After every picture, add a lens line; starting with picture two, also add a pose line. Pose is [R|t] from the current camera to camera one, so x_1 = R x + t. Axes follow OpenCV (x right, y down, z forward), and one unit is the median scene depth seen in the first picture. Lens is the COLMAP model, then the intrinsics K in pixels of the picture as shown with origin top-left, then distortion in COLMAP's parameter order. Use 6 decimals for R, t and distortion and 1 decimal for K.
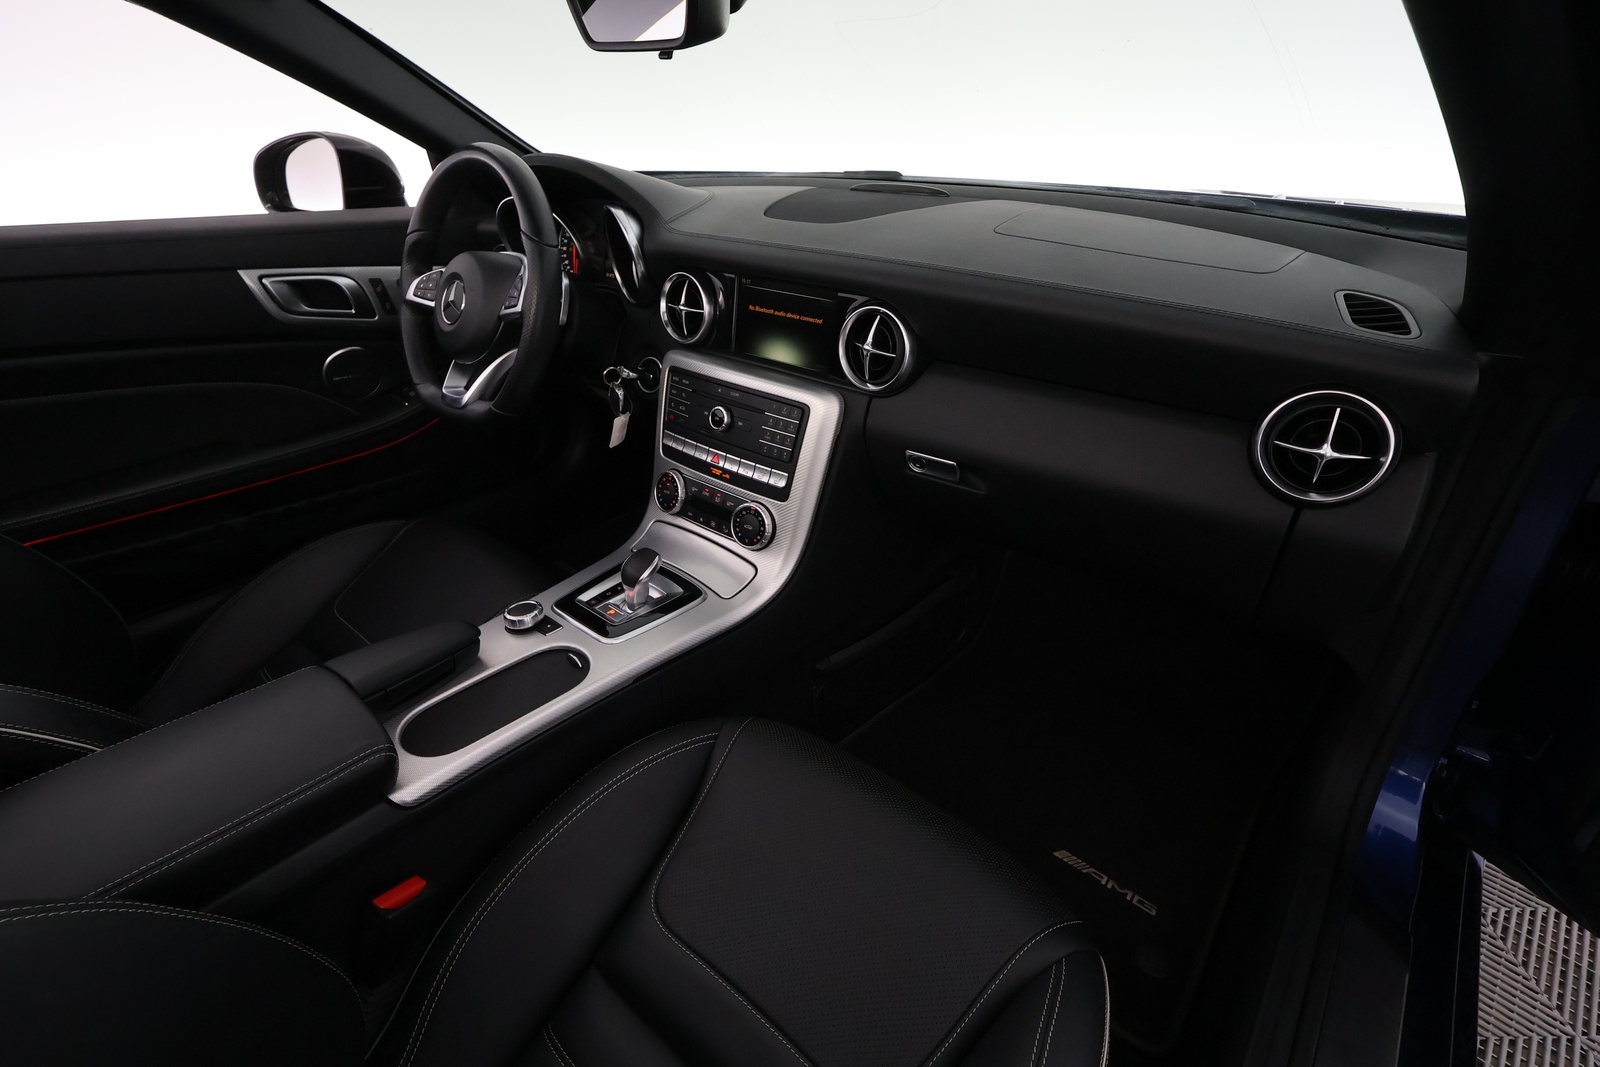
lens RADIAL K [[750.5, 0, 800.0], [0, 750.5, 533.5], [0, 0, 1]] dist [0.009548, 0.000501]
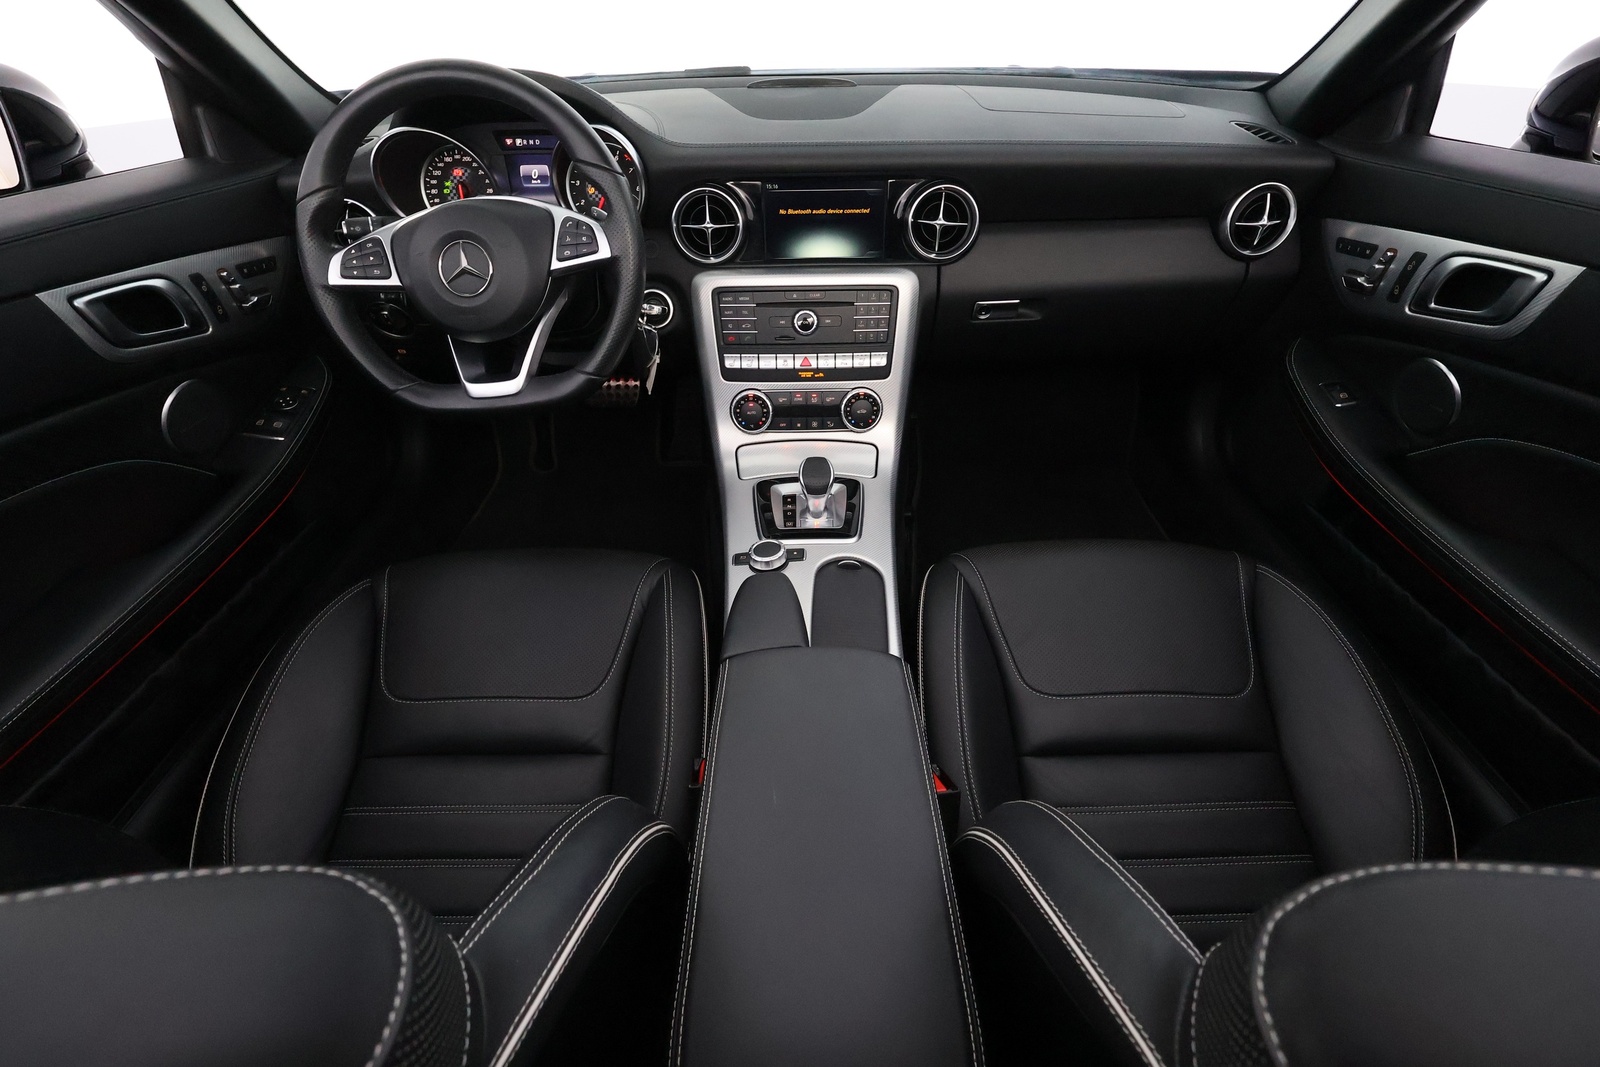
lens RADIAL K [[750.5, 0, 800.0], [0, 750.5, 533.5], [0, 0, 1]] dist [0.009548, 0.000501]
pose [[0.755796, -0.388746, 0.526924, -0.788585], [0.328265, 0.921220, 0.208795, -0.103520], [-0.566581, 0.015165, 0.823866, 0.142694]]
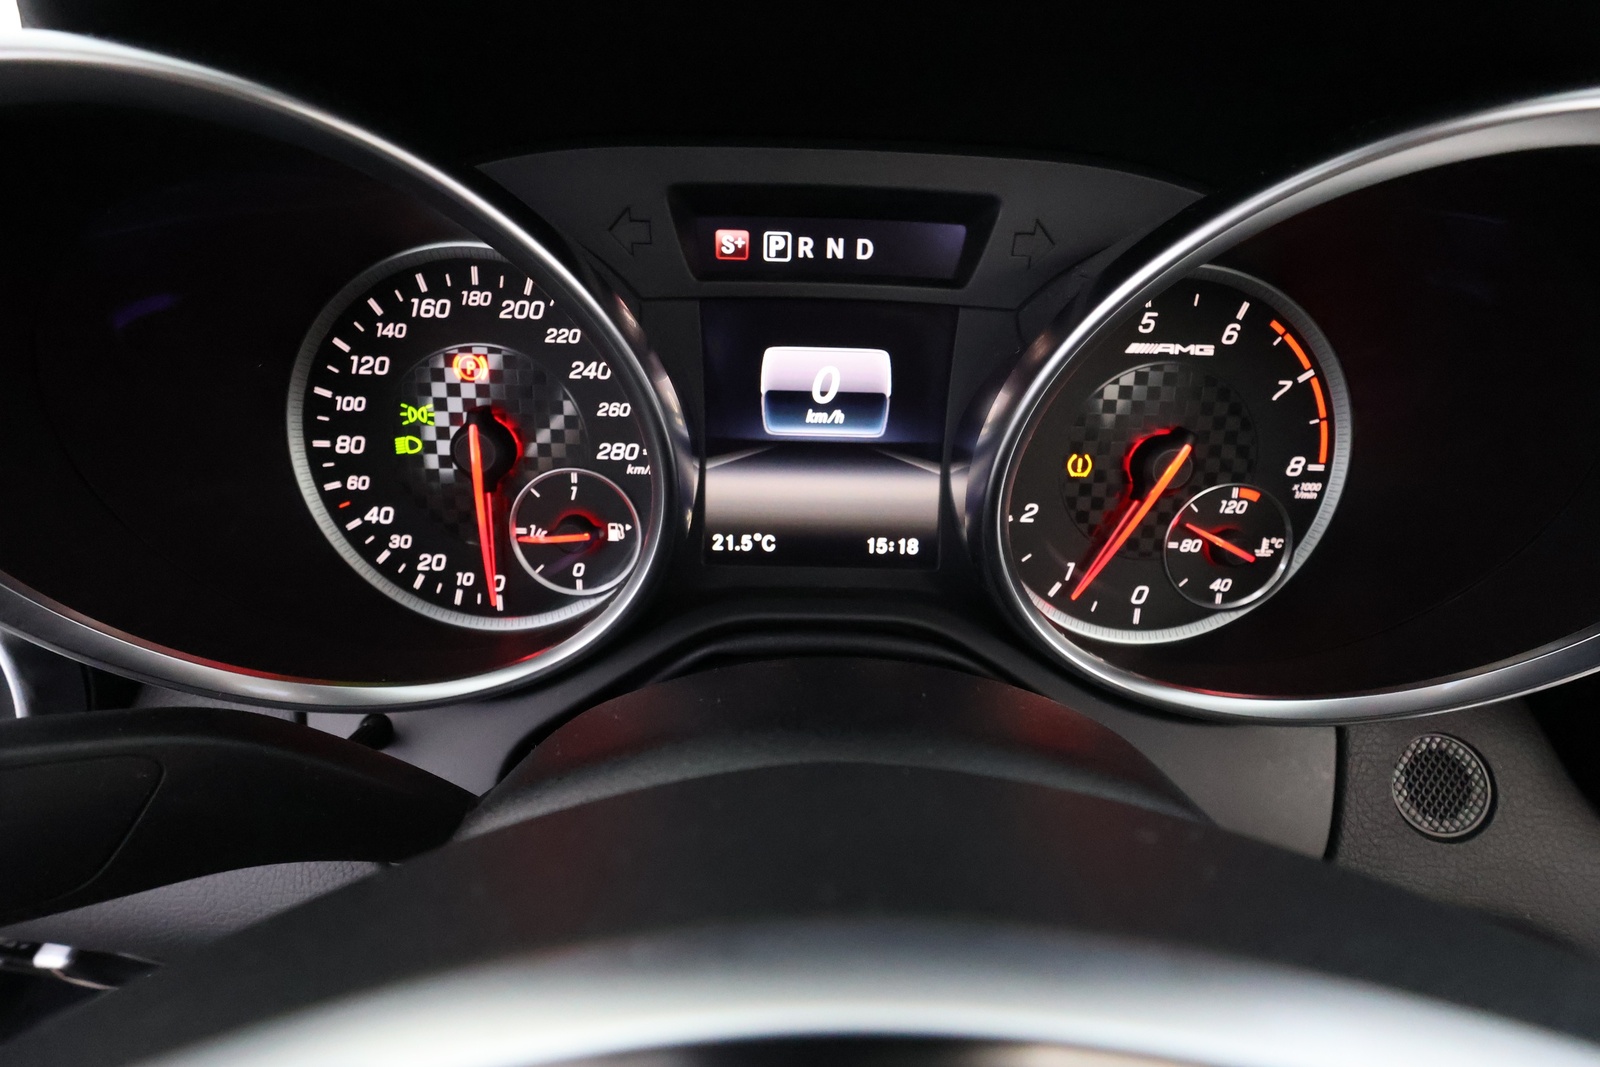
lens RADIAL K [[750.5, 0, 800.0], [0, 750.5, 533.5], [0, 0, 1]] dist [0.009548, 0.000501]
pose [[0.765479, -0.237637, 0.597972, -0.453225], [0.291730, 0.956477, 0.006657, -0.447425], [-0.573529, 0.169351, 0.801489, 1.092250]]
